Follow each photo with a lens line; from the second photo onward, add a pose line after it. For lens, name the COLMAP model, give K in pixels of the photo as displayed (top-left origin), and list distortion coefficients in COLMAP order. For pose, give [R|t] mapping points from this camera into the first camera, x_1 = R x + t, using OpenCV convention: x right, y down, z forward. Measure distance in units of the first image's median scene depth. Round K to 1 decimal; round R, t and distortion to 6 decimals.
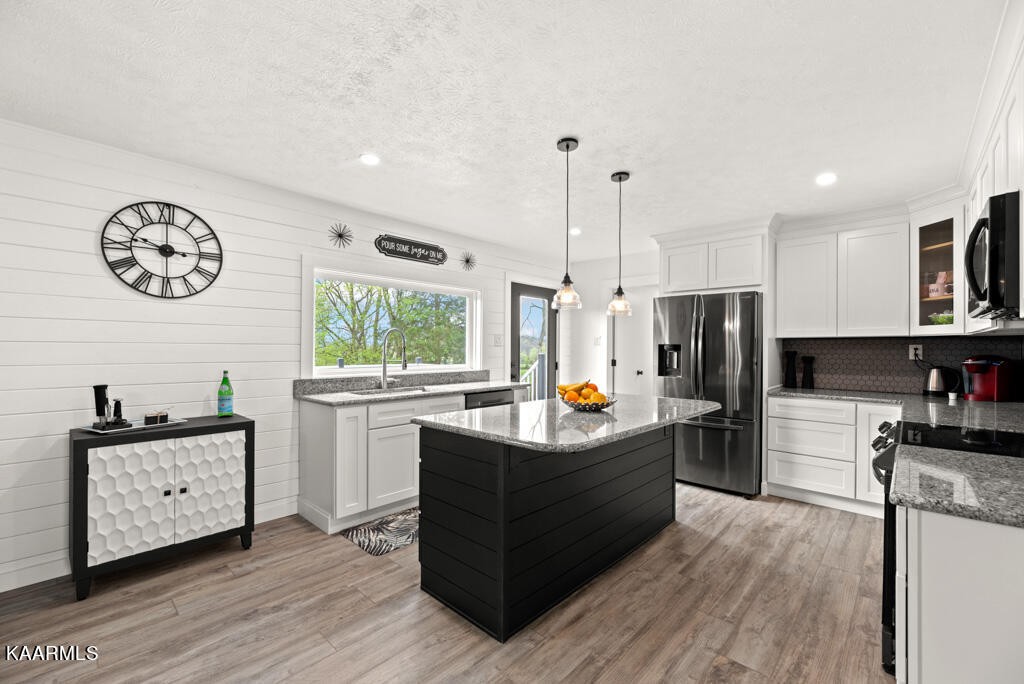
lens RADIAL K [[435.1, 0, 510.4], [0, 435.1, 345.4], [0, 0, 1]] dist [0.014314, -0.000908]
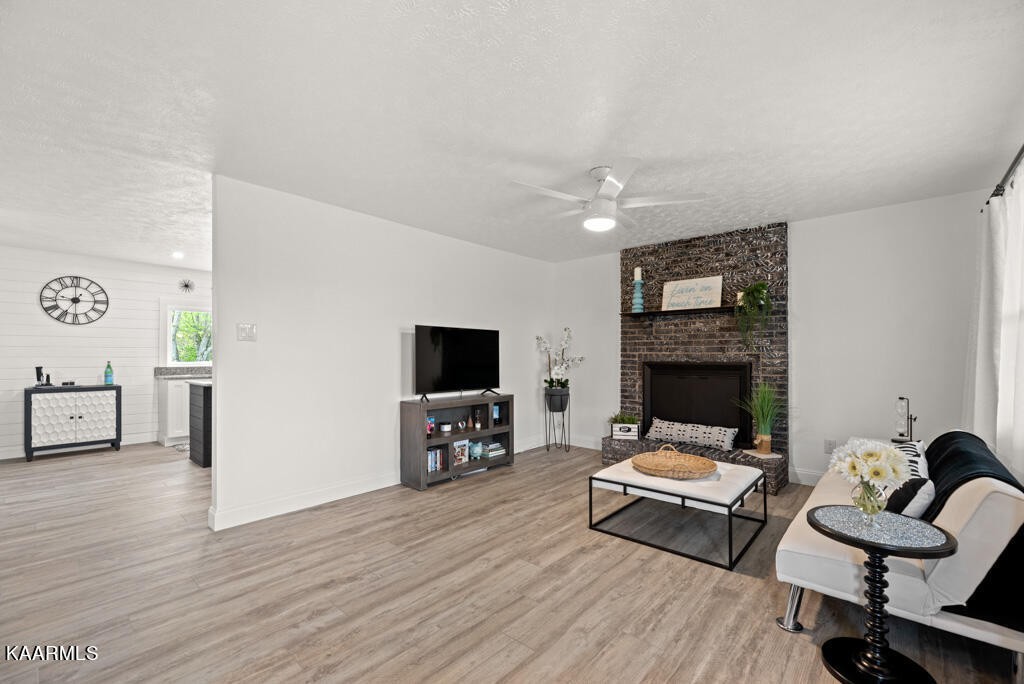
lens RADIAL K [[419.1, 0, 511.4], [0, 419.1, 352.2], [0, 0, 1]] dist [-0.004505, 0.000525]
pose [[0.999478, -0.008646, 0.031132, 1.142257], [0.008596, 0.999962, 0.001729, 0.032651], [-0.031145, -0.001461, 0.999514, -0.961360]]
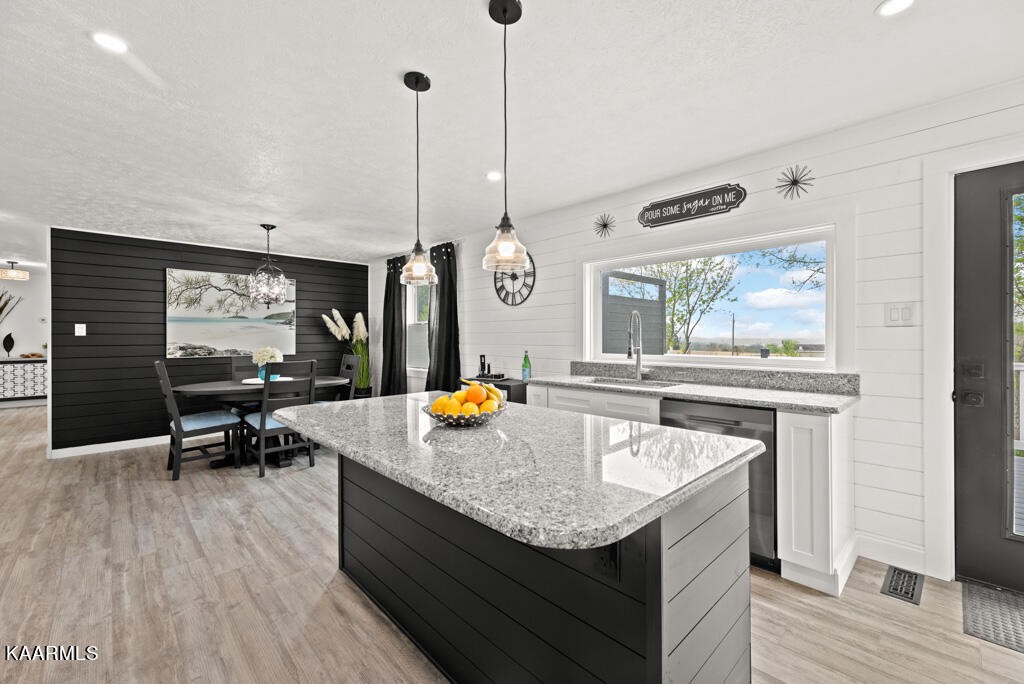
lens RADIAL K [[419.1, 0, 517.9], [0, 419.1, 343.2], [0, 0, 1]] dist [-0.004505, 0.000525]
pose [[-0.049368, 0.009893, -0.998732, 0.808111], [0.009092, 0.999914, 0.009456, 0.020428], [0.998739, -0.008613, -0.049454, 1.108569]]
